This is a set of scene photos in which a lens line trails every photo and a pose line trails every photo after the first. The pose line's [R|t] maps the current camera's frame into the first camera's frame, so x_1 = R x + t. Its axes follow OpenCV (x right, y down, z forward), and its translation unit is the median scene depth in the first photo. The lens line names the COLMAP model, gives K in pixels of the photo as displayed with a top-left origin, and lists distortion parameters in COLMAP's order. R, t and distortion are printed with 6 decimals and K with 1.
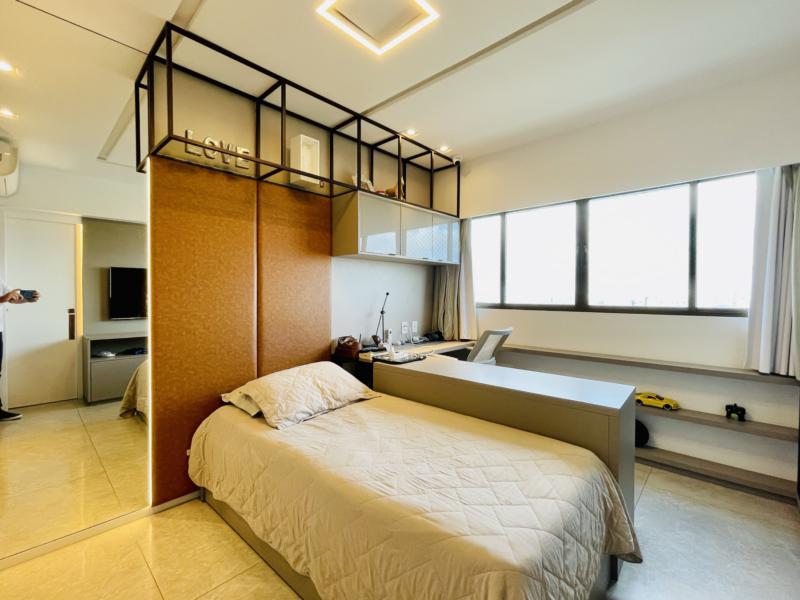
lens RADIAL K [[351.0, 0, 400.0], [0, 351.0, 300.0], [0, 0, 1]] dist [0.000072, -0.000094]
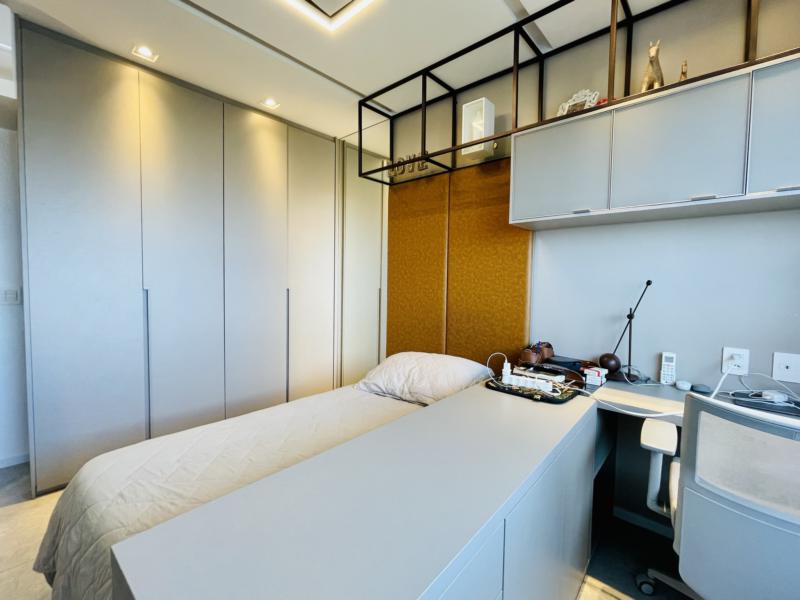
lens RADIAL K [[351.0, 0, 400.0], [0, 351.0, 300.0], [0, 0, 1]] dist [0.000072, -0.000094]
pose [[0.022508, 0.051557, -0.998416, 0.635847], [-0.037091, 0.998025, 0.050701, -0.006357], [0.999058, 0.035891, 0.024375, 0.811302]]
